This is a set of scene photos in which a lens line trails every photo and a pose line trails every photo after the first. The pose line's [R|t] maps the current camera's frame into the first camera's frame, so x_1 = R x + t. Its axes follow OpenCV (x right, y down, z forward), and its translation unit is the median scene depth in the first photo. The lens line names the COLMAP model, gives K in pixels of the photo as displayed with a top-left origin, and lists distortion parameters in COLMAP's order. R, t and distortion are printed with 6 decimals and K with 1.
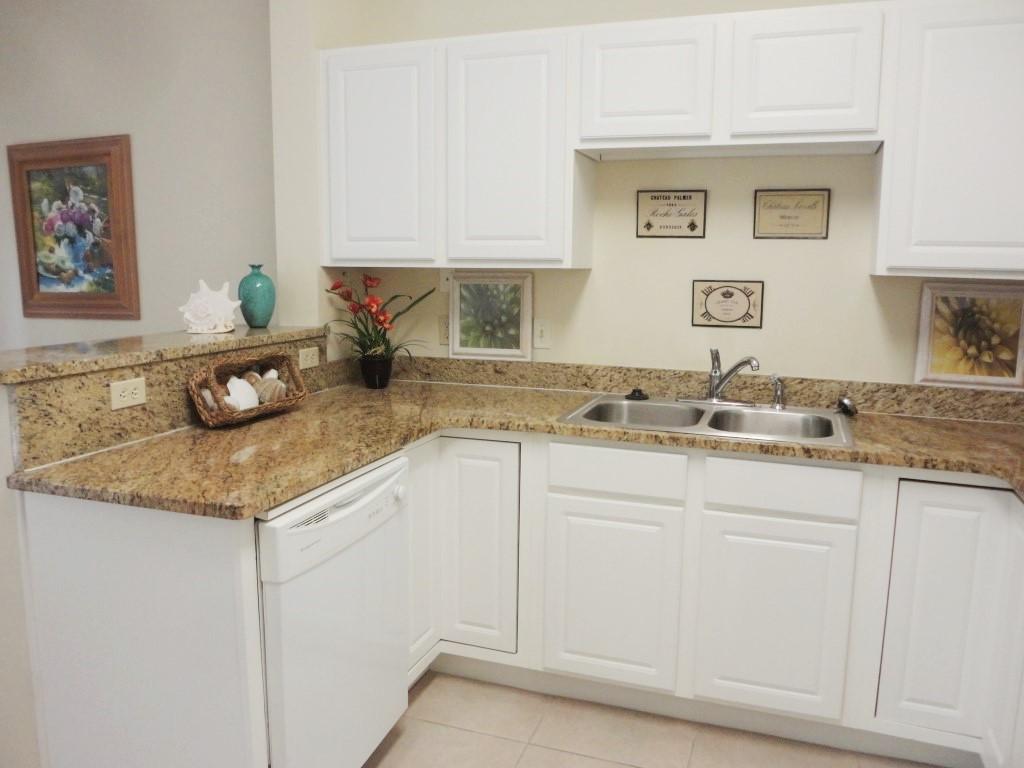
lens RADIAL K [[778.2, 0, 519.2], [0, 778.2, 383.1], [0, 0, 1]] dist [-0.048784, 0.003712]
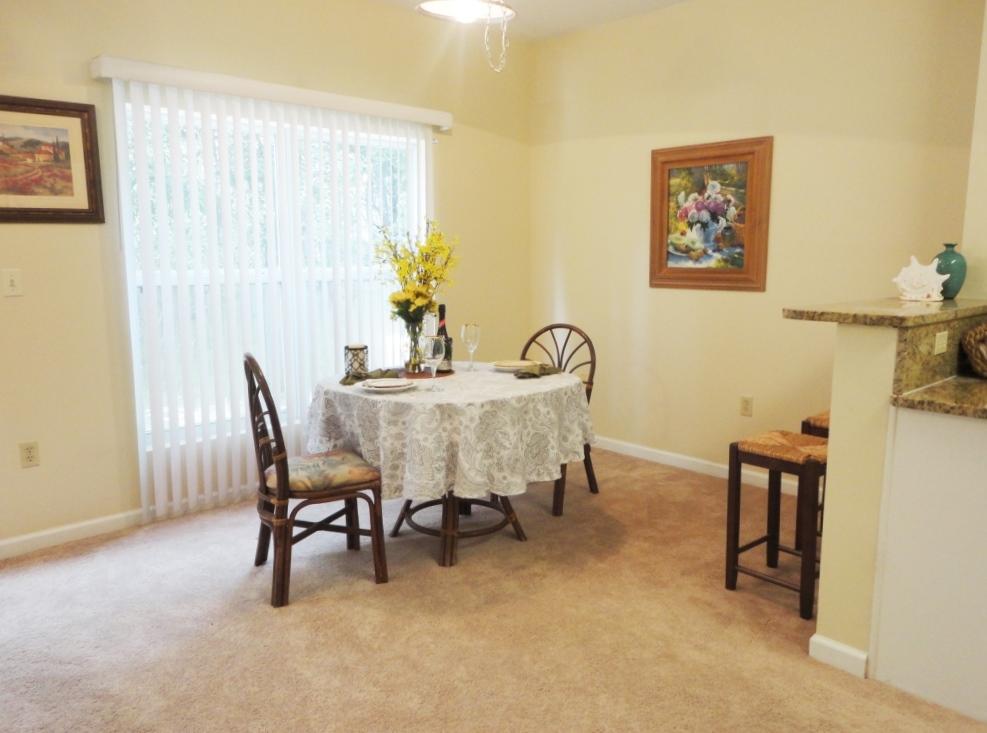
lens RADIAL K [[750.1, 0, 490.8], [0, 750.1, 362.1], [0, 0, 1]] dist [-0.048784, 0.003712]
pose [[0.883542, 0.067216, -0.463503, -0.404292], [-0.071336, 0.997415, 0.008658, 0.058063], [0.462887, 0.025415, 0.886053, -0.266255]]
